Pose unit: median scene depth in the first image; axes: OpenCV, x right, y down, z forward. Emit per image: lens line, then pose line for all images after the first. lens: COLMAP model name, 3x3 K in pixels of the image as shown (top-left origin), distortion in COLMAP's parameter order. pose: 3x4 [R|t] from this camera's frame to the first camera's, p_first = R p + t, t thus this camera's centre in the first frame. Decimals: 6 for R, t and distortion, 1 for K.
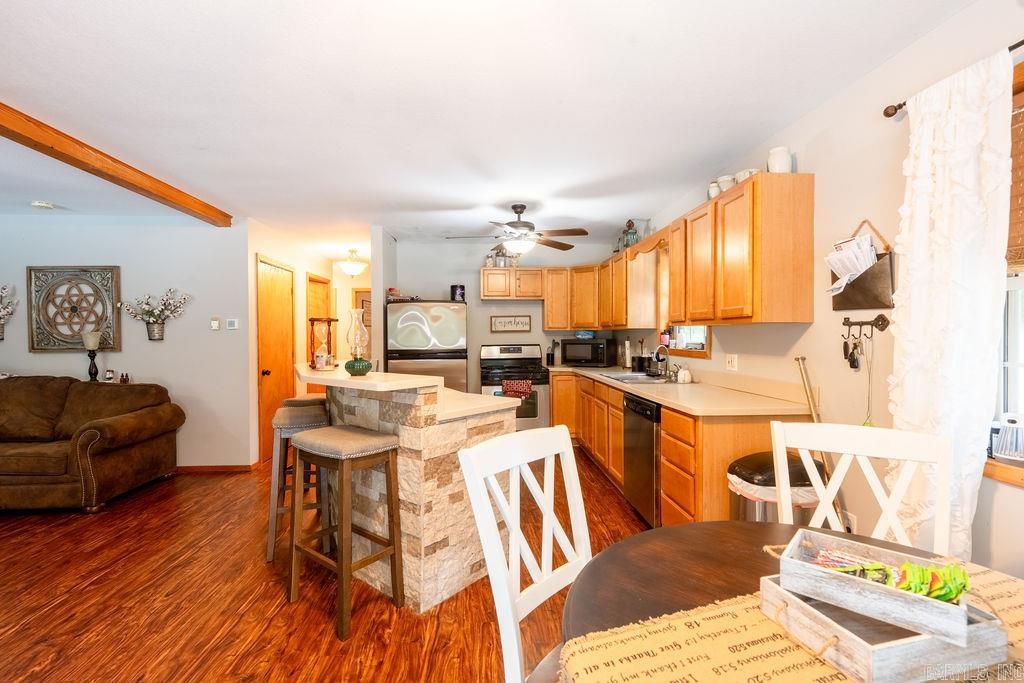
lens RADIAL K [[458.0, 0, 501.6], [0, 458.0, 338.8], [0, 0, 1]] dist [-0.012205, 0.005089]
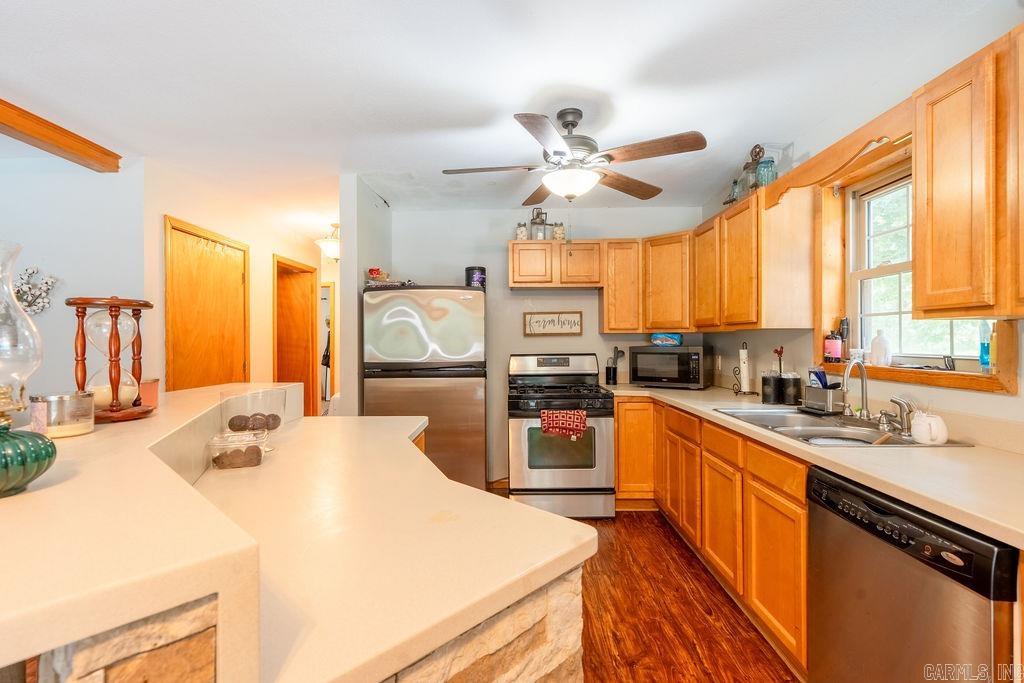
lens RADIAL K [[458.0, 0, 501.6], [0, 458.0, 338.8], [0, 0, 1]] dist [-0.012205, 0.005089]
pose [[0.996473, 0.000196, -0.083911, 0.000769], [-0.001015, 0.999952, -0.009723, -0.003983], [0.083905, 0.009774, 0.996426, 0.409793]]
